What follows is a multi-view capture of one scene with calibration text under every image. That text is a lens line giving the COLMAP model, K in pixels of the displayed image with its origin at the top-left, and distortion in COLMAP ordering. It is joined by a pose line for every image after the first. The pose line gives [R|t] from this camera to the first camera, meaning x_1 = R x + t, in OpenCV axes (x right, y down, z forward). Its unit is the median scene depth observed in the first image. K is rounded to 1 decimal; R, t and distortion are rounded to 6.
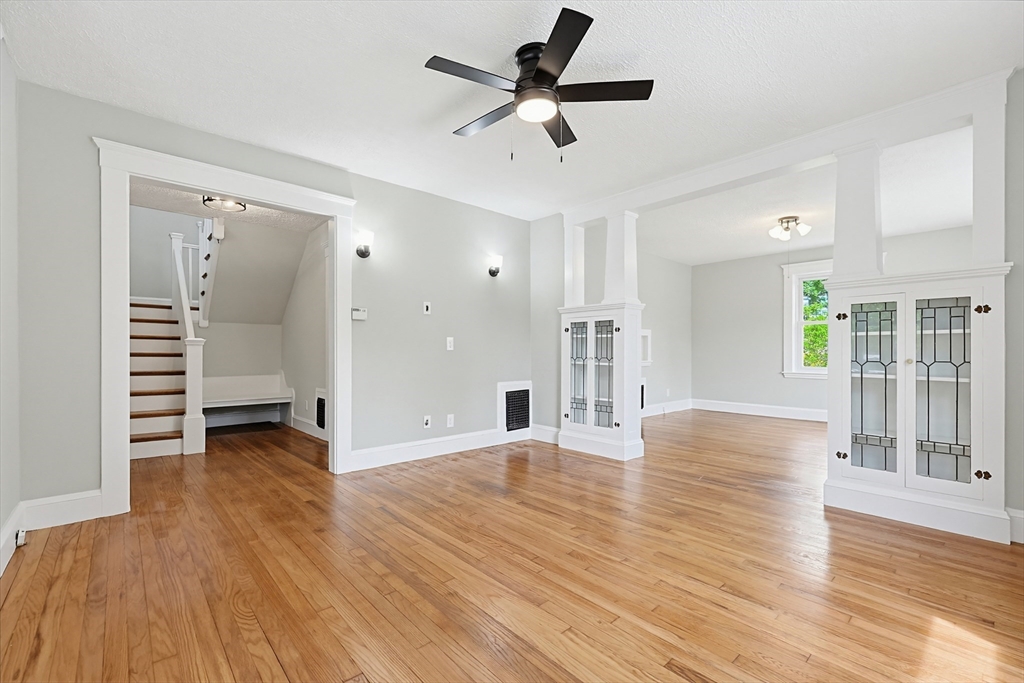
lens RADIAL K [[441.5, 0, 507.8], [0, 441.5, 342.9], [0, 0, 1]] dist [0.004289, -0.000033]
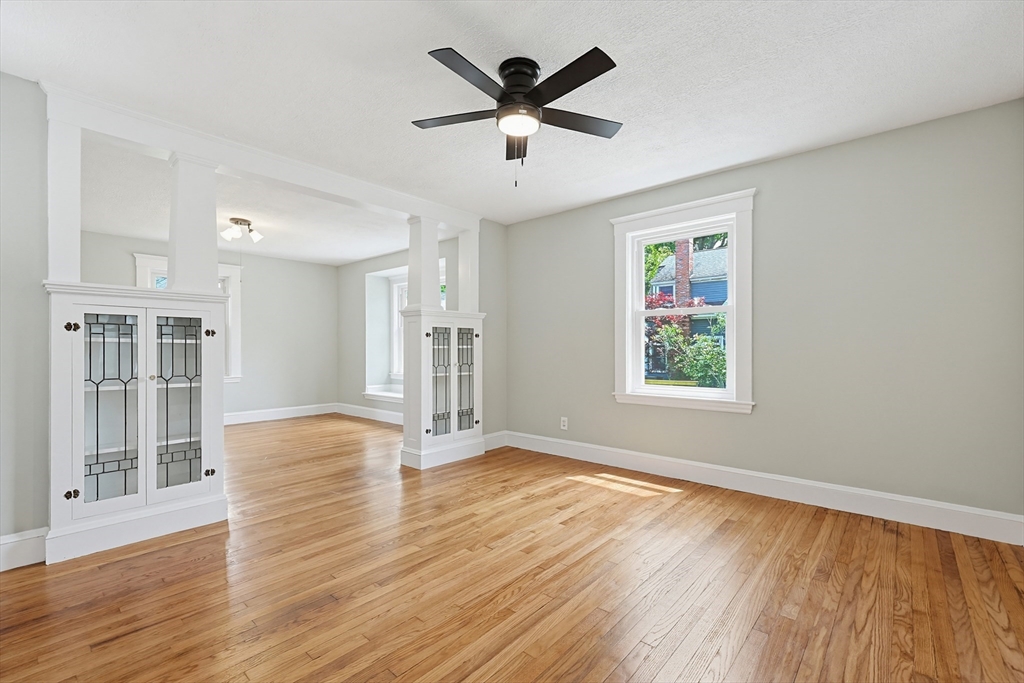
lens RADIAL K [[441.5, 0, 506.1], [0, 441.5, 351.0], [0, 0, 1]] dist [0.004289, -0.000033]
pose [[-0.099359, 0.013088, 0.994966, -0.706589], [0.005404, 0.999906, -0.012613, 0.012852], [-0.995037, 0.004124, -0.099421, 0.905971]]
